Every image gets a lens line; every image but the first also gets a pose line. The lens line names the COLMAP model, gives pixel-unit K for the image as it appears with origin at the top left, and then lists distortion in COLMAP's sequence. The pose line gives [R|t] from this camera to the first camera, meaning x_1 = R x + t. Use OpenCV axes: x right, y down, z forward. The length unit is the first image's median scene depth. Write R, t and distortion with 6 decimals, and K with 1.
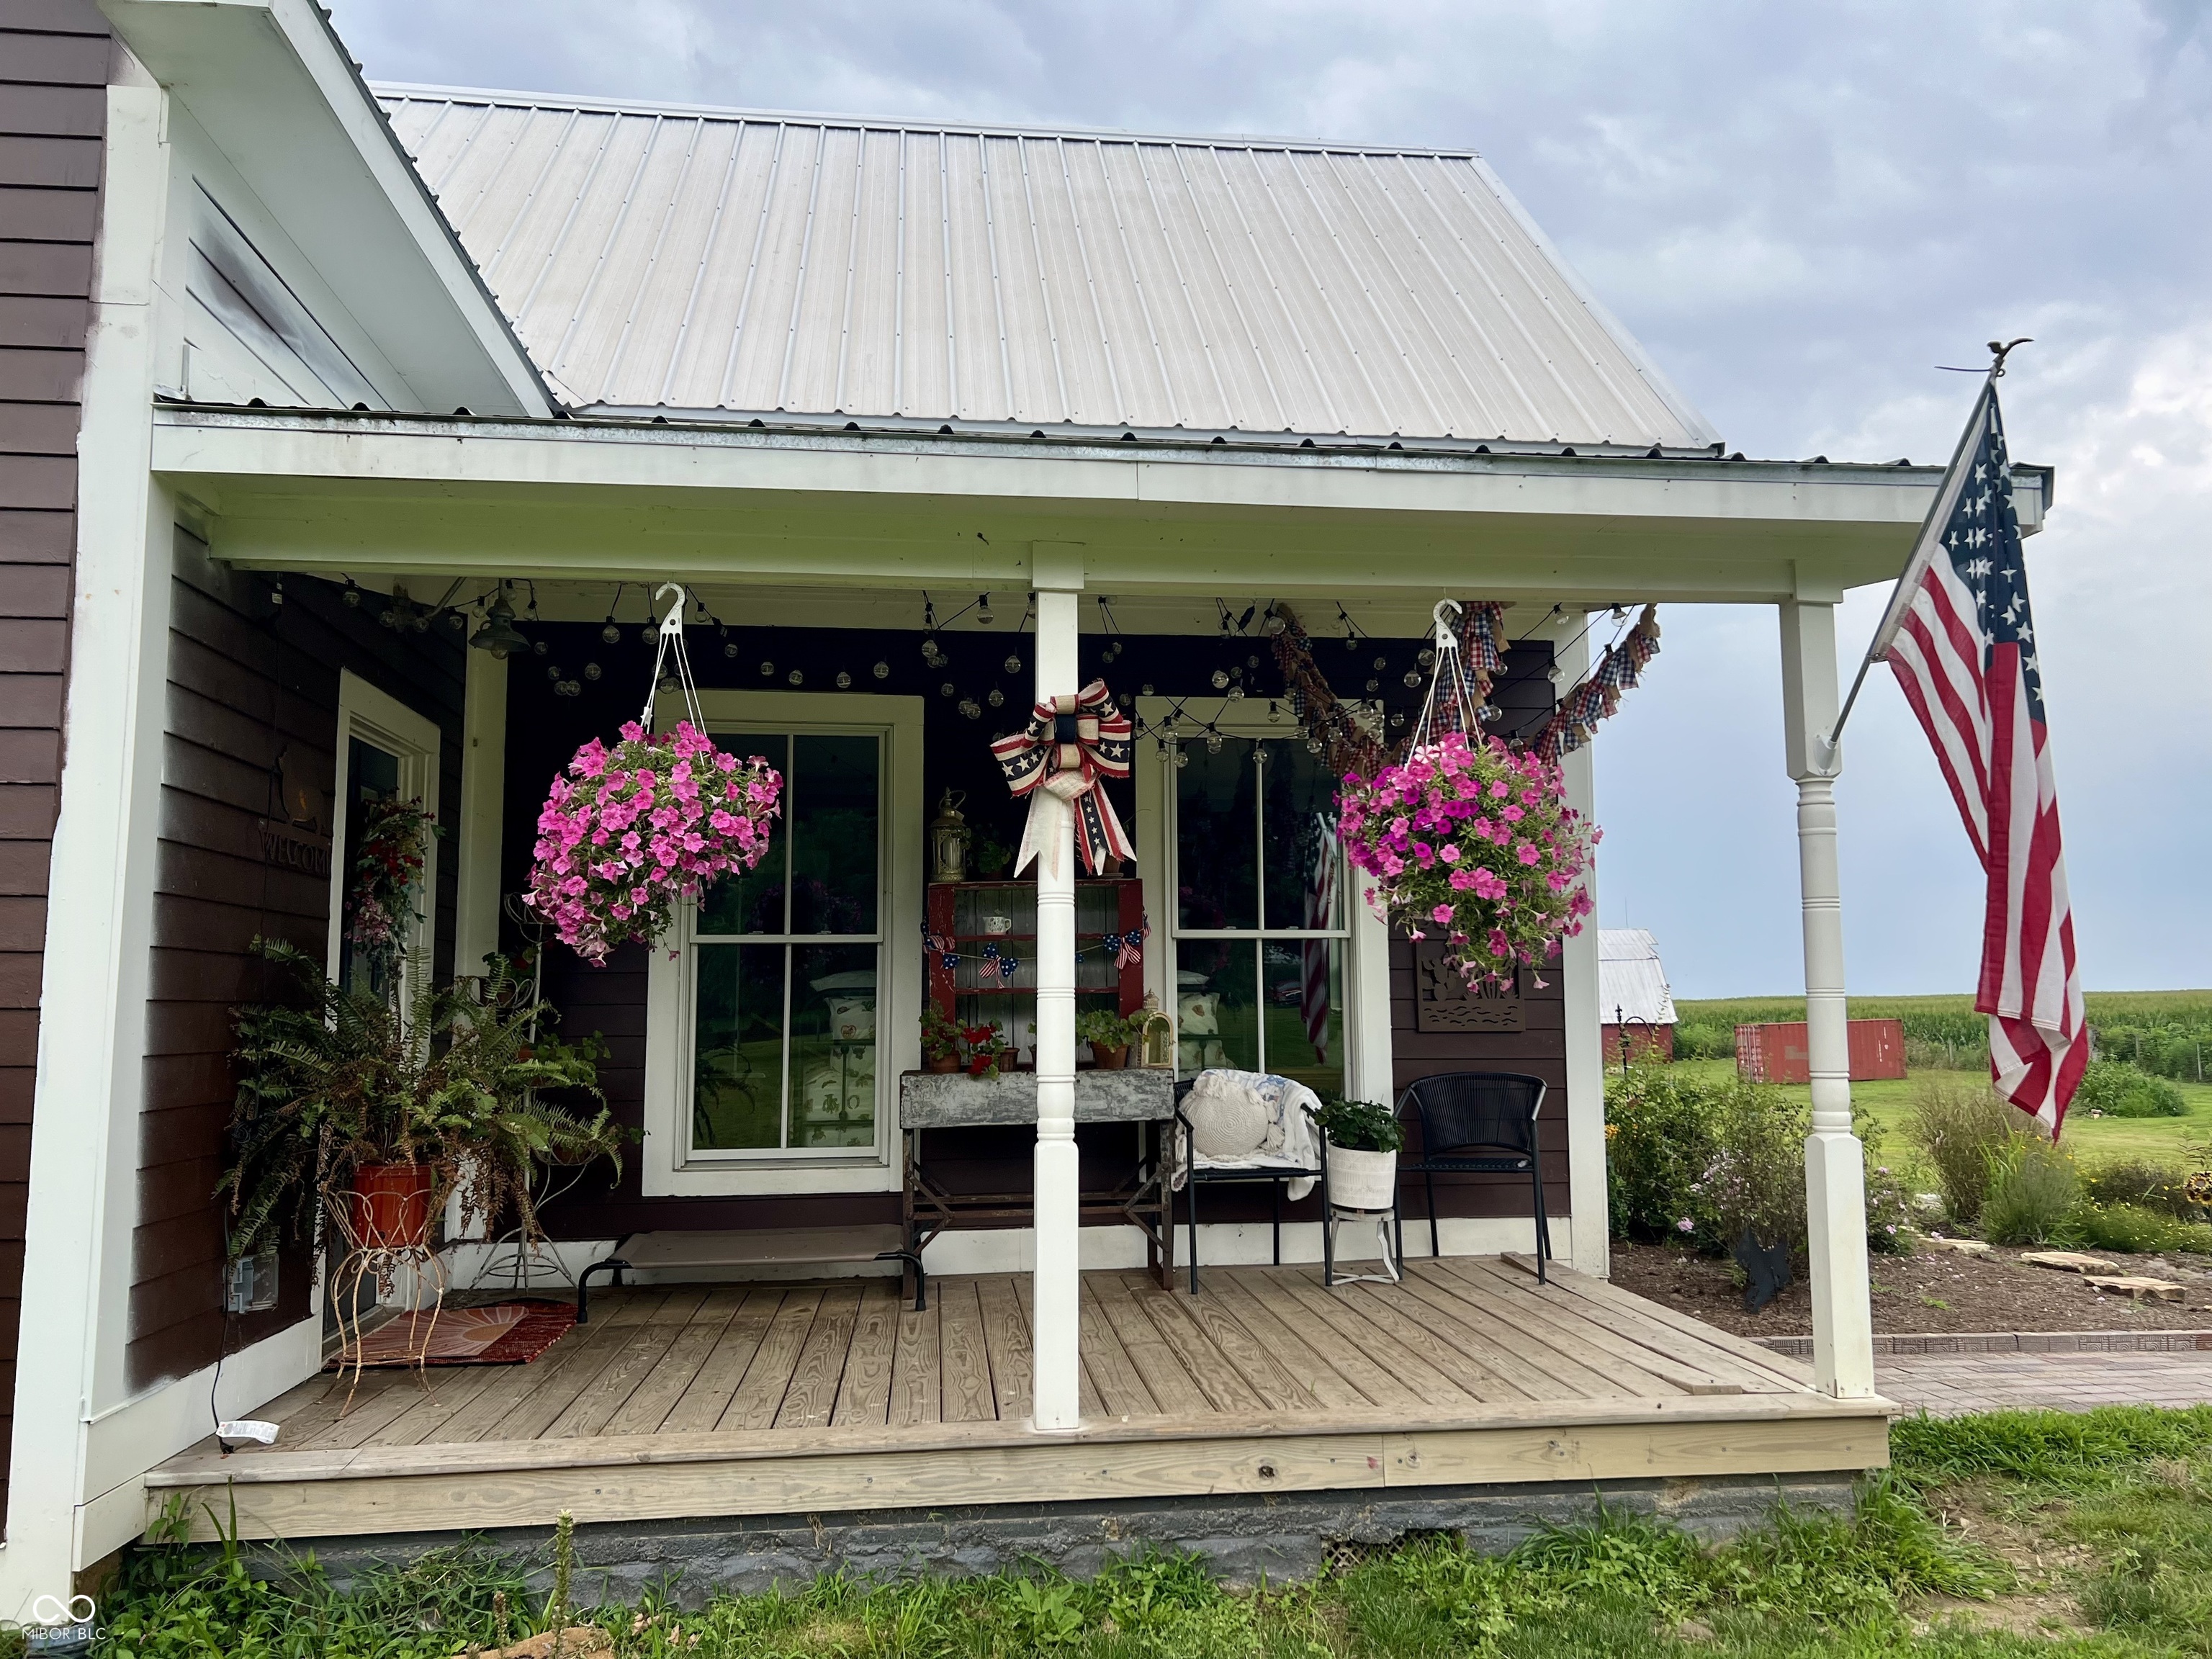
lens RADIAL K [[1652.3, 0, 1106.0], [0, 1652.3, 829.5], [0, 0, 1]] dist [0.112672, -0.124821]
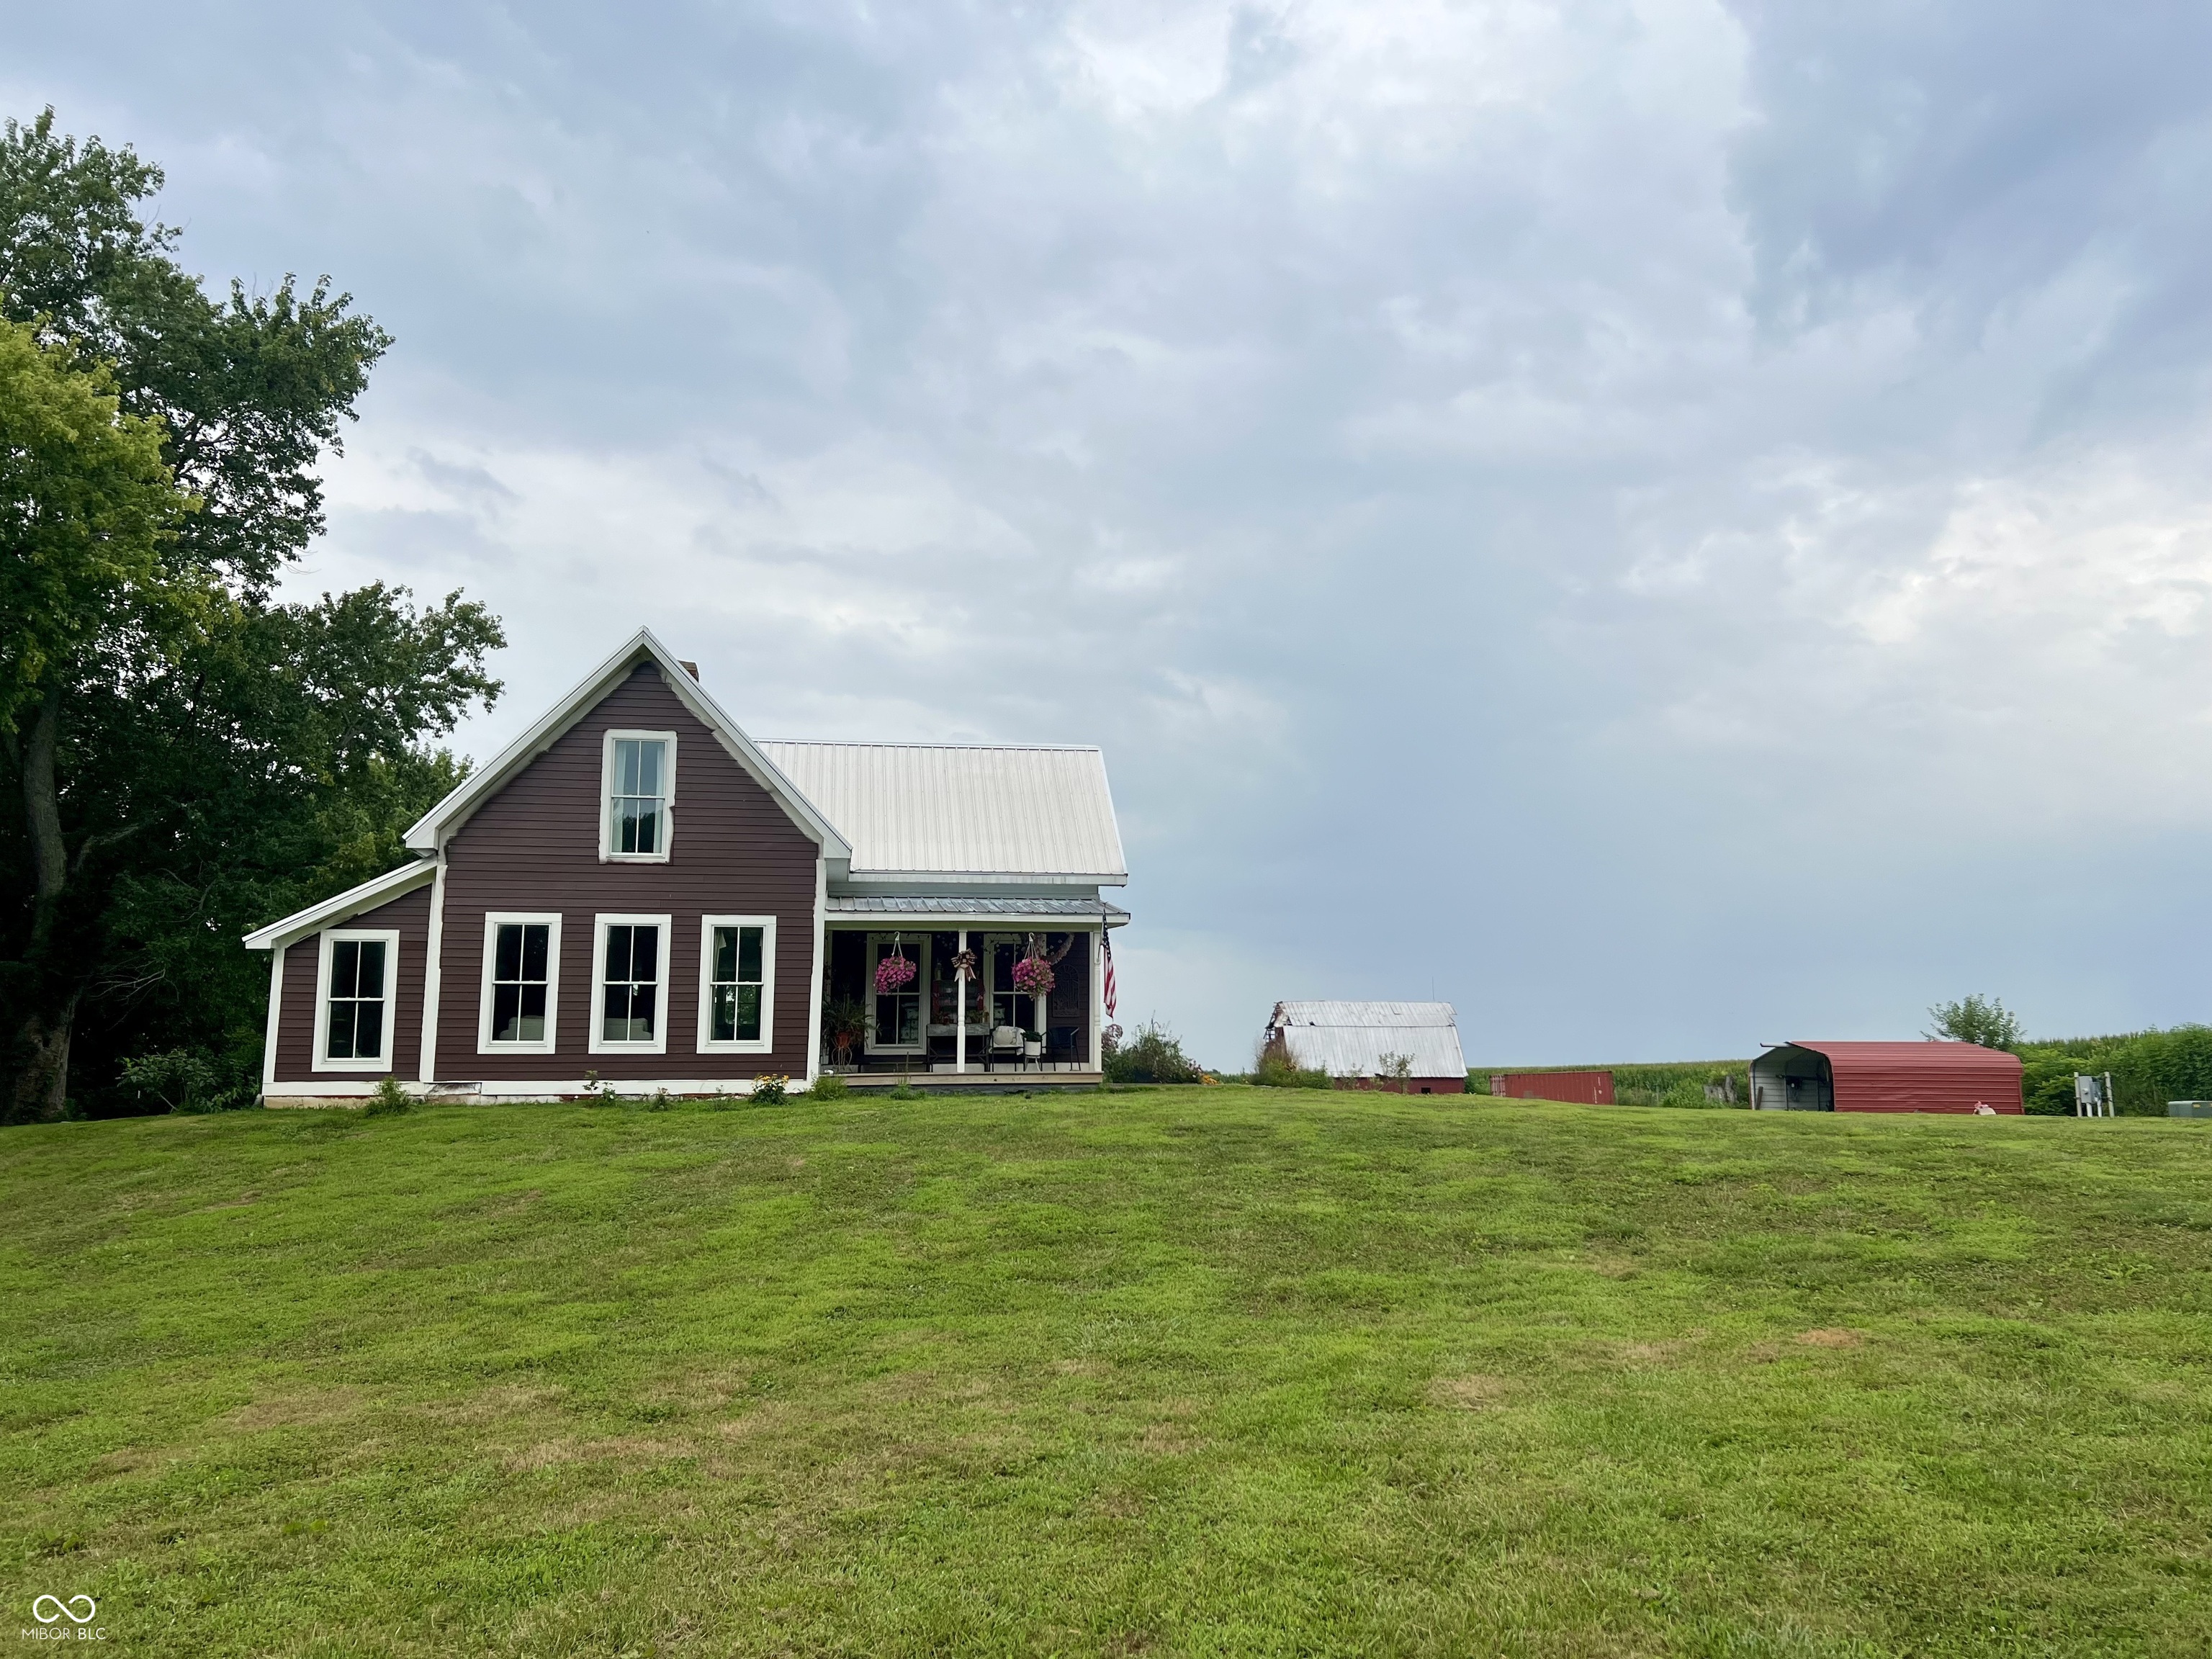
lens RADIAL K [[1655.2, 0, 1106.0], [0, 1655.2, 829.5], [0, 0, 1]] dist [0.079219, -0.131671]
pose [[0.999103, 0.007621, 0.041661, 0.223760], [-0.005813, 0.999043, -0.043345, -0.248709], [-0.041951, 0.043064, 0.998191, -4.704100]]
